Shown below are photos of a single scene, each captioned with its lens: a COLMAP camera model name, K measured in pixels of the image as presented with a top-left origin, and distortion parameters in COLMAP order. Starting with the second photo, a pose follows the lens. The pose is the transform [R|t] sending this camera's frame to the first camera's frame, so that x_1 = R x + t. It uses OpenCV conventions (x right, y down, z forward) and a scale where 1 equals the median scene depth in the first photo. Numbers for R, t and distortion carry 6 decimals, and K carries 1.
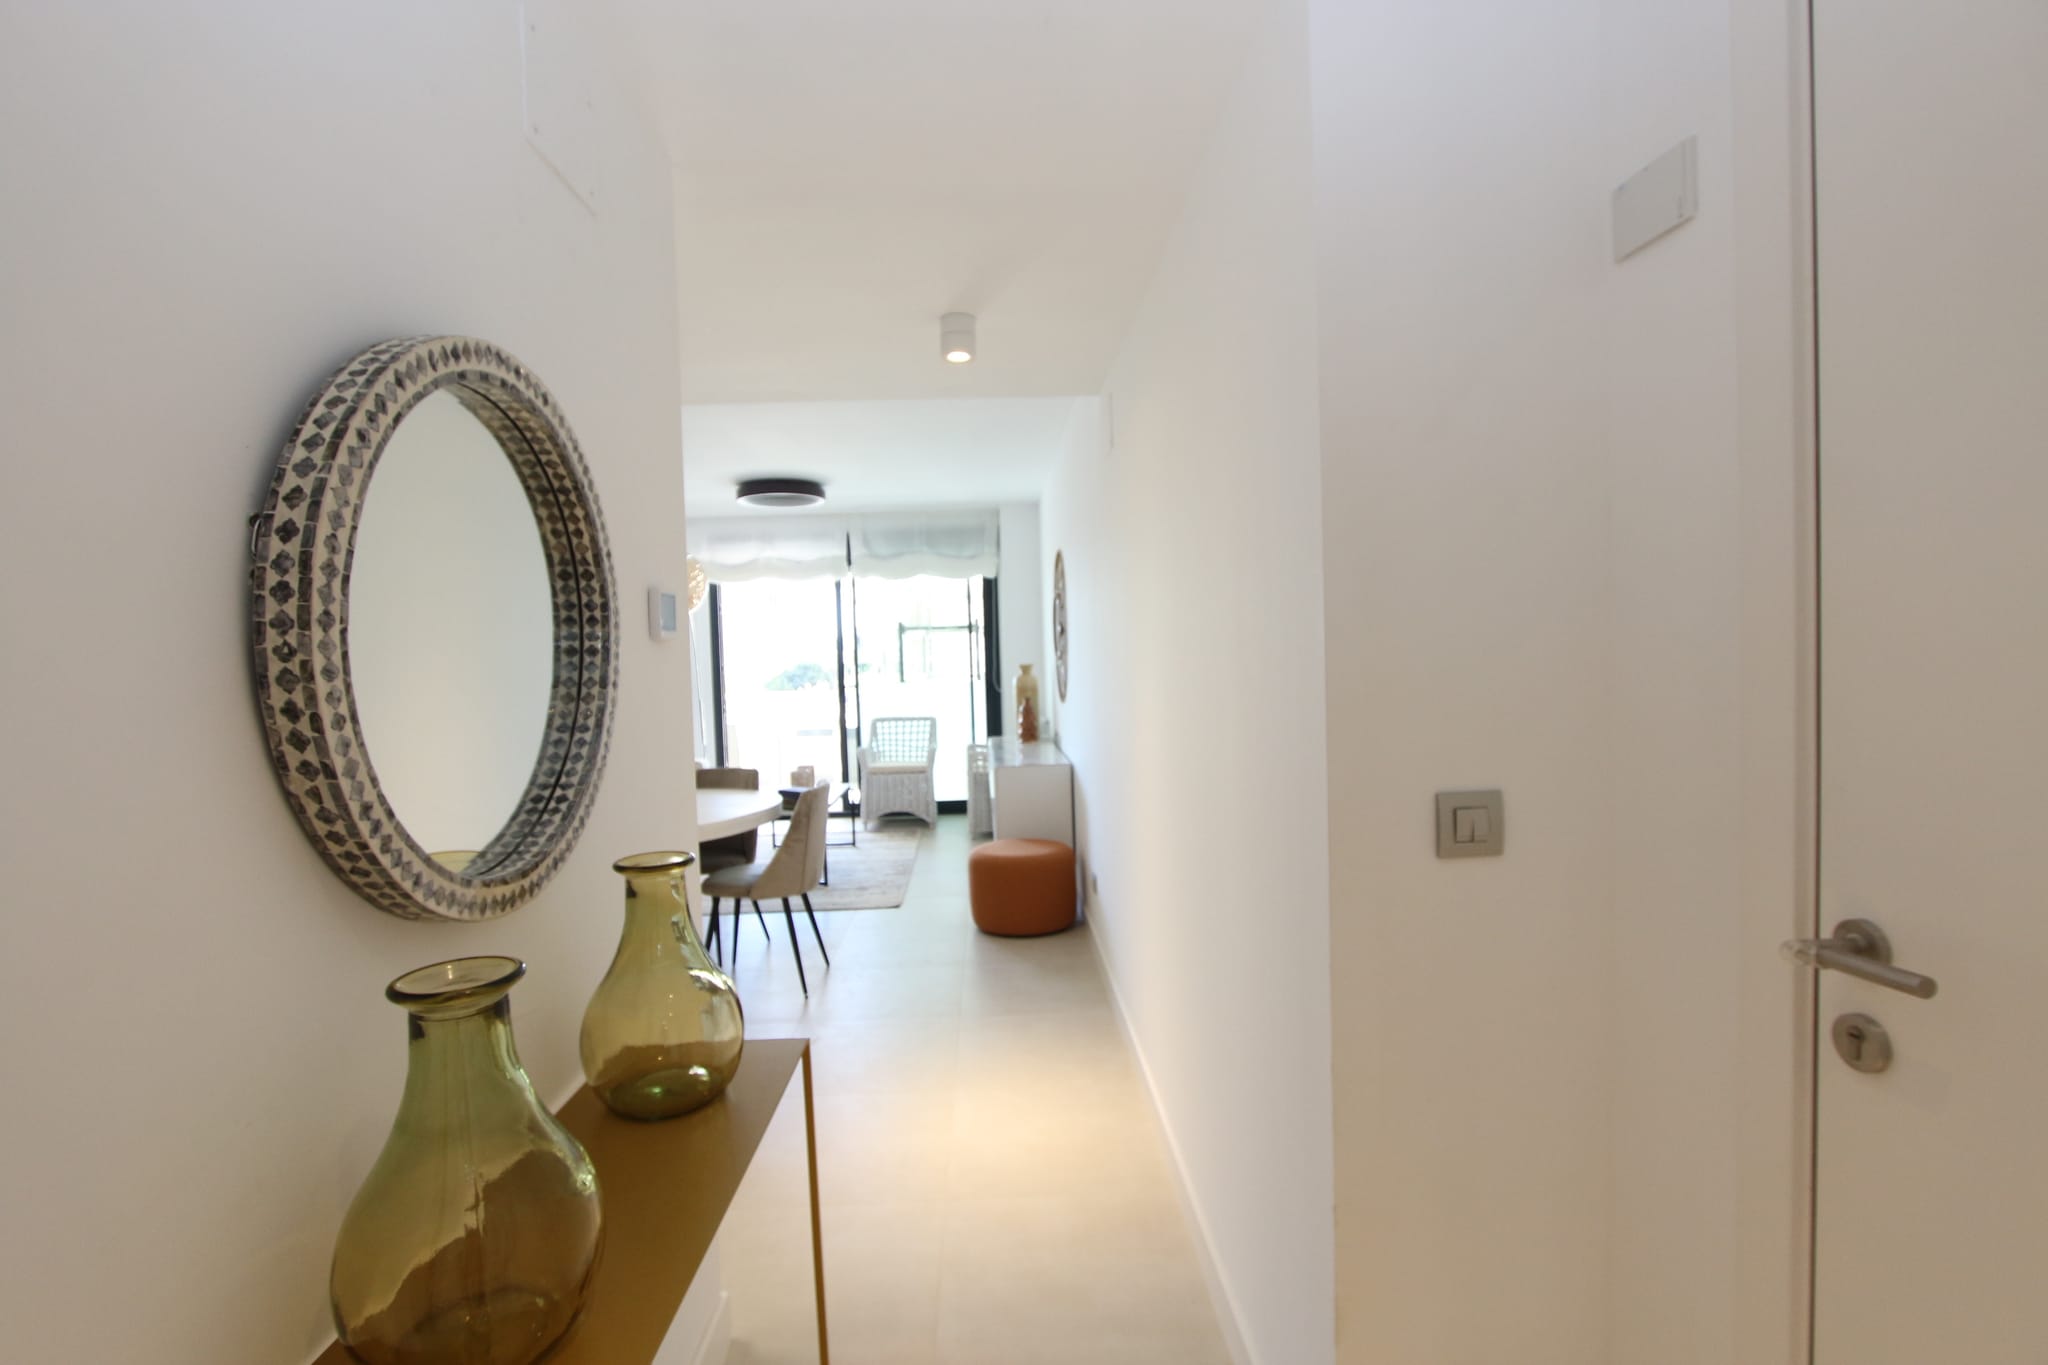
lens RADIAL K [[991.7, 0, 1024.0], [0, 991.7, 682.5], [0, 0, 1]] dist [0.000815, 0.000477]
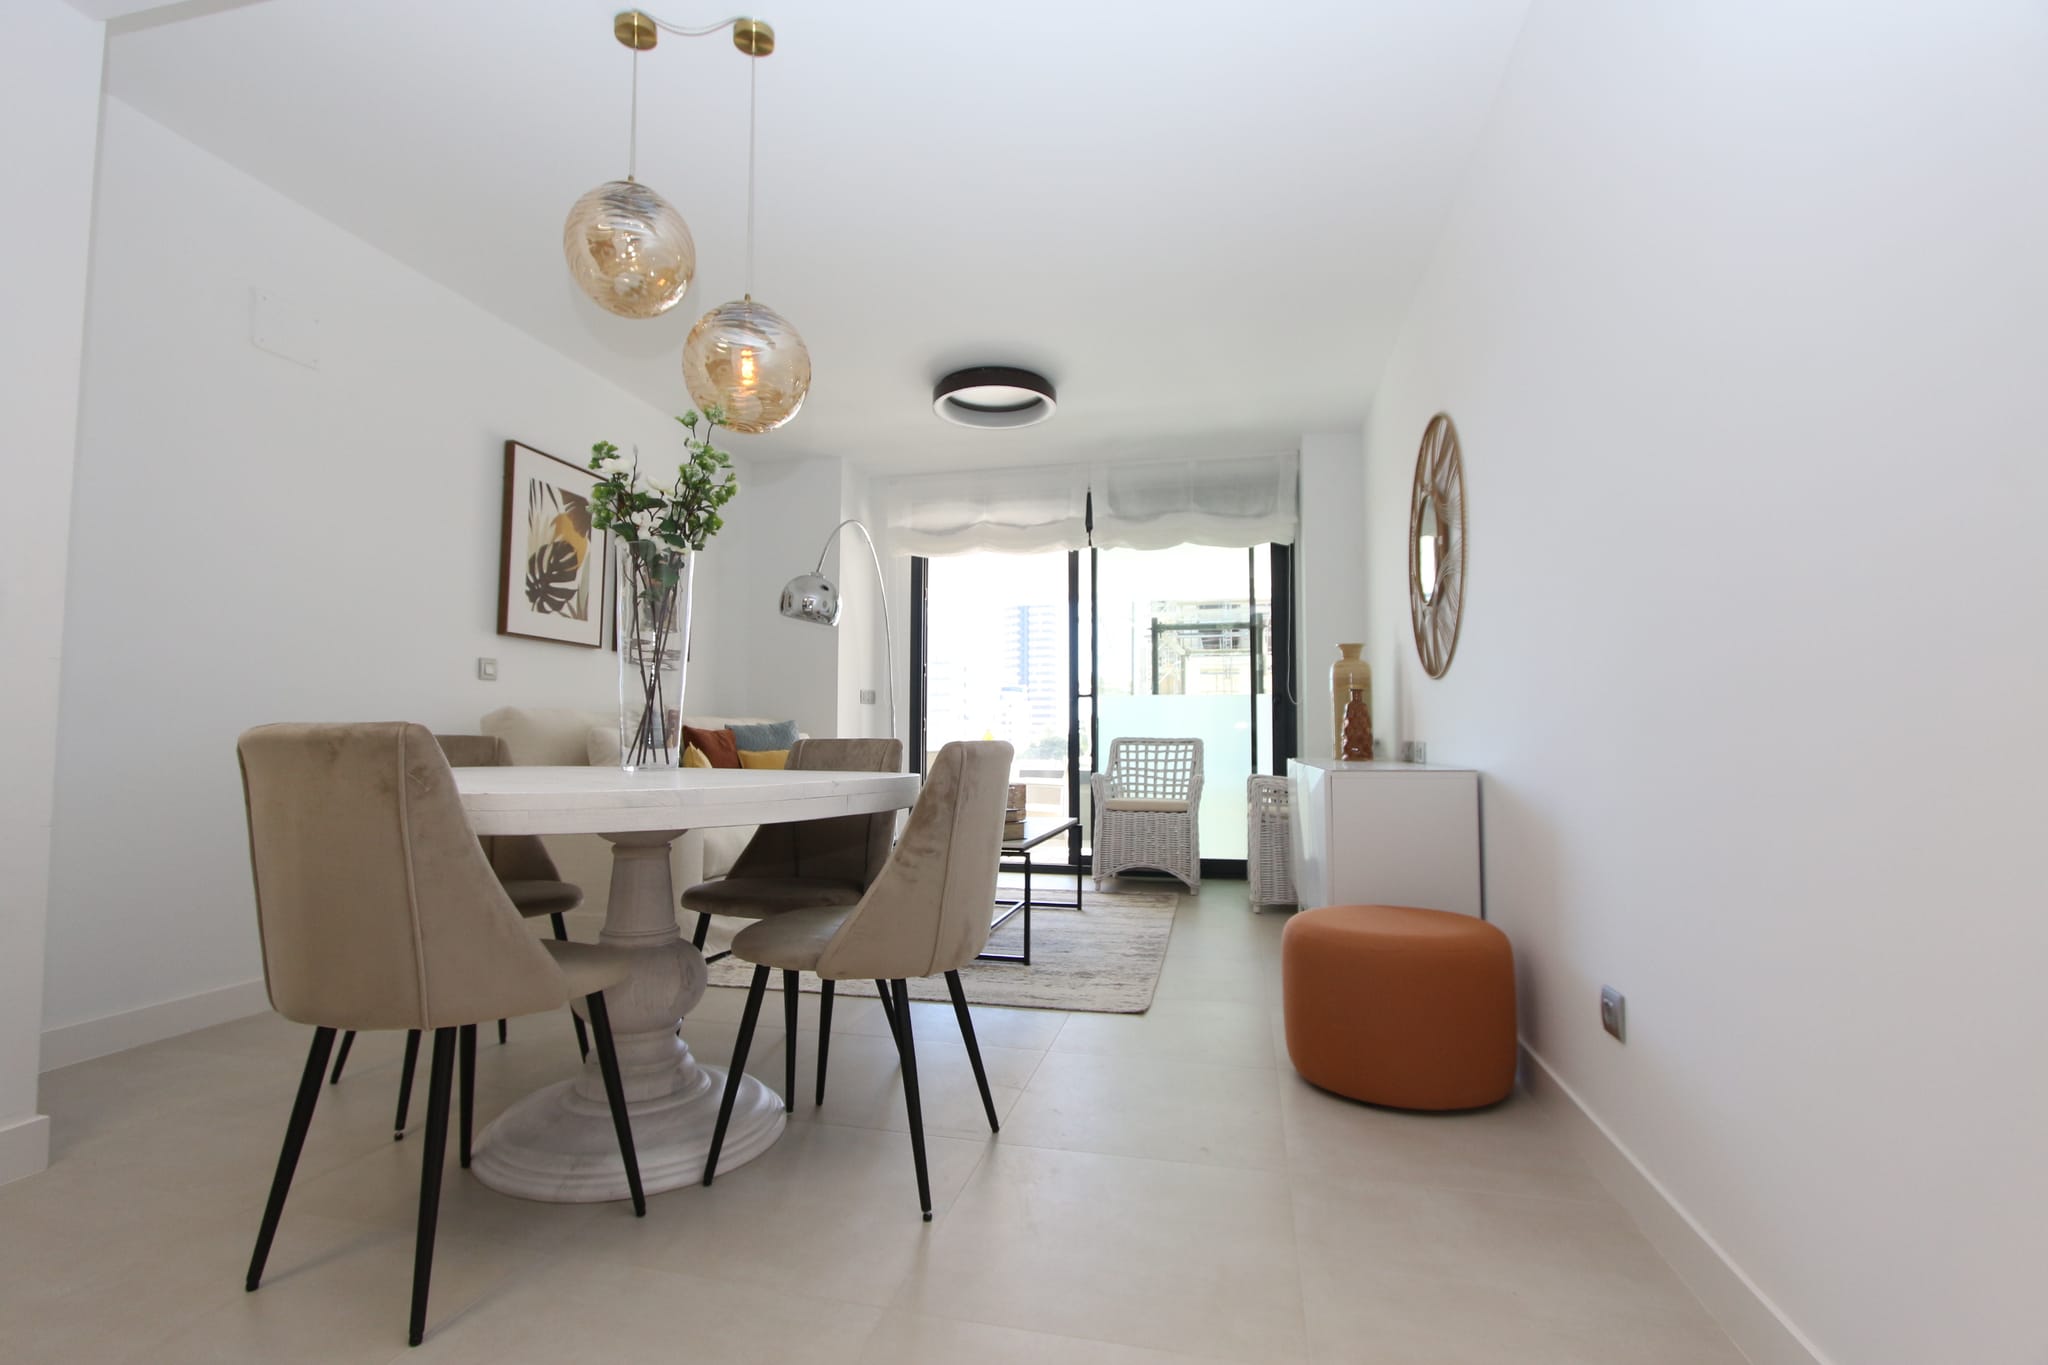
lens RADIAL K [[991.7, 0, 1024.0], [0, 991.7, 682.5], [0, 0, 1]] dist [0.000815, 0.000477]
pose [[0.968292, 0.016619, -0.249268, -0.037494], [-0.038784, 0.995687, -0.084276, 0.061488], [0.246793, 0.091271, 0.964761, 0.291293]]
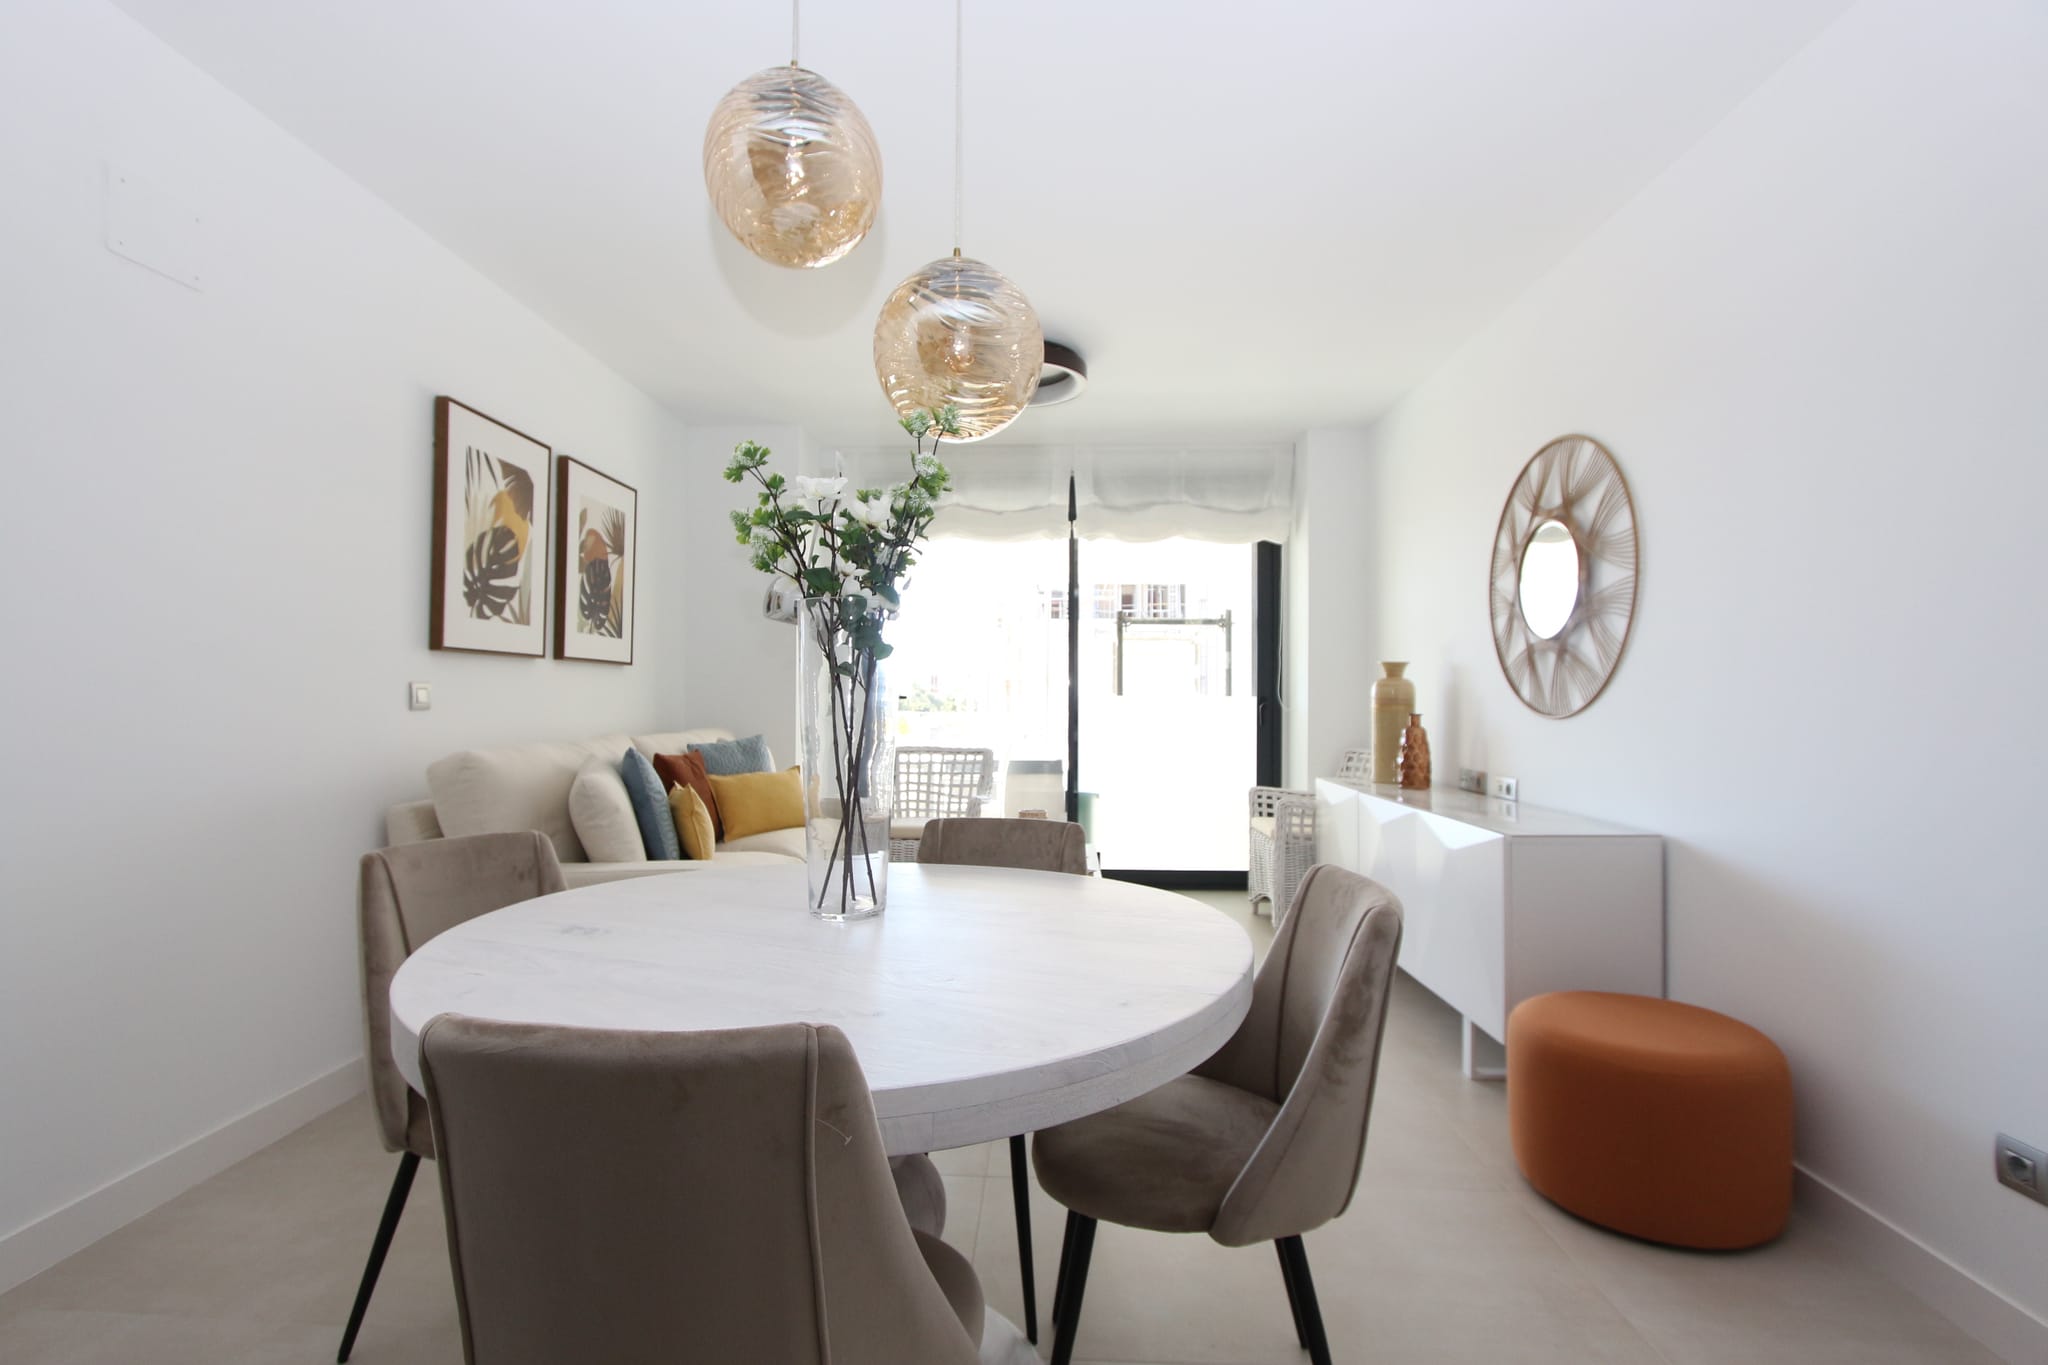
lens RADIAL K [[983.2, 0, 1037.0], [0, 983.2, 689.4], [0, 0, 1]] dist [-0.000486, -0.000762]
pose [[0.997759, 0.032763, -0.058346, -0.162582], [-0.035179, 0.998545, -0.040876, 0.027738], [0.056922, 0.042836, 0.997459, 0.338603]]
